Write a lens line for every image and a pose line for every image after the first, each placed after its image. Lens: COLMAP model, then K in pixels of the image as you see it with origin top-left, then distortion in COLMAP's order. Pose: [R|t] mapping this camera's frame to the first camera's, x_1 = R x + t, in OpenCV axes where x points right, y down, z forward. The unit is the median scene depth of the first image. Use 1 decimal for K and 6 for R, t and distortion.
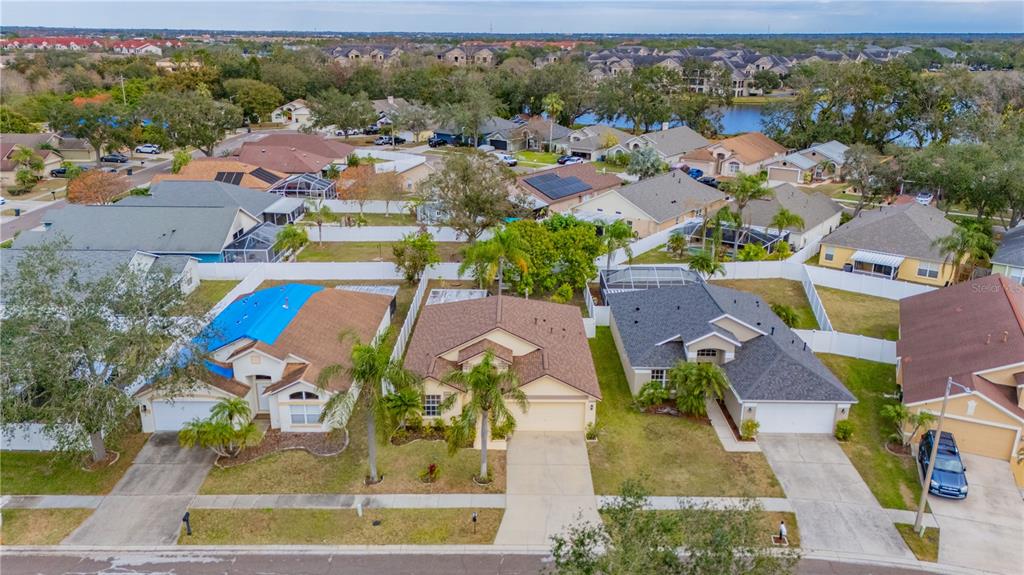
lens RADIAL K [[747.1, 0, 512.0], [0, 747.1, 287.5], [0, 0, 1]] dist [0.097716, -0.116558]
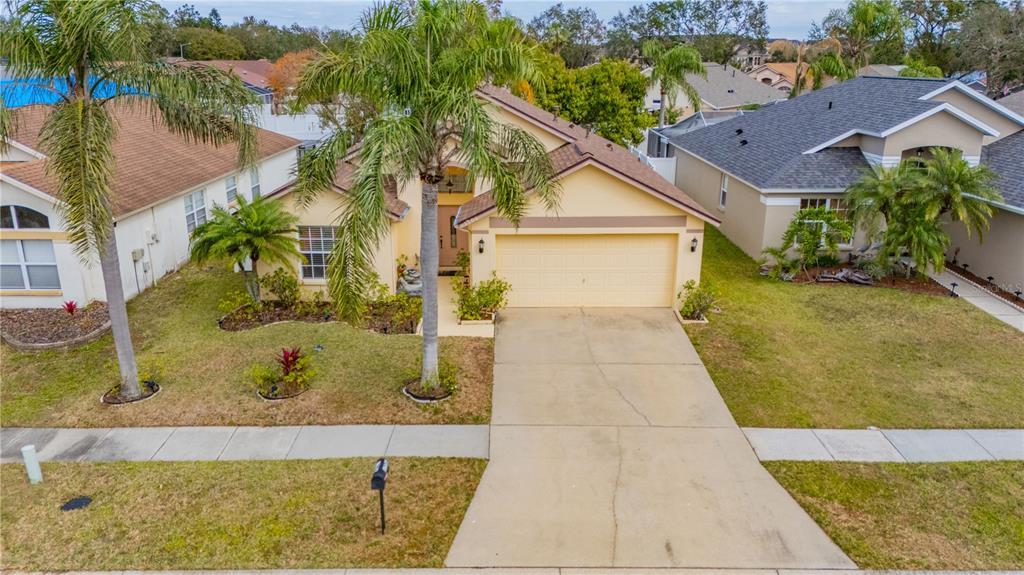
lens RADIAL K [[747.1, 0, 512.0], [0, 747.1, 287.5], [0, 0, 1]] dist [0.097716, -0.116558]
pose [[0.999982, -0.004871, 0.003511, 0.001119], [0.004967, 0.999599, -0.027879, 0.185119], [-0.003374, 0.027896, 0.999605, 0.541854]]
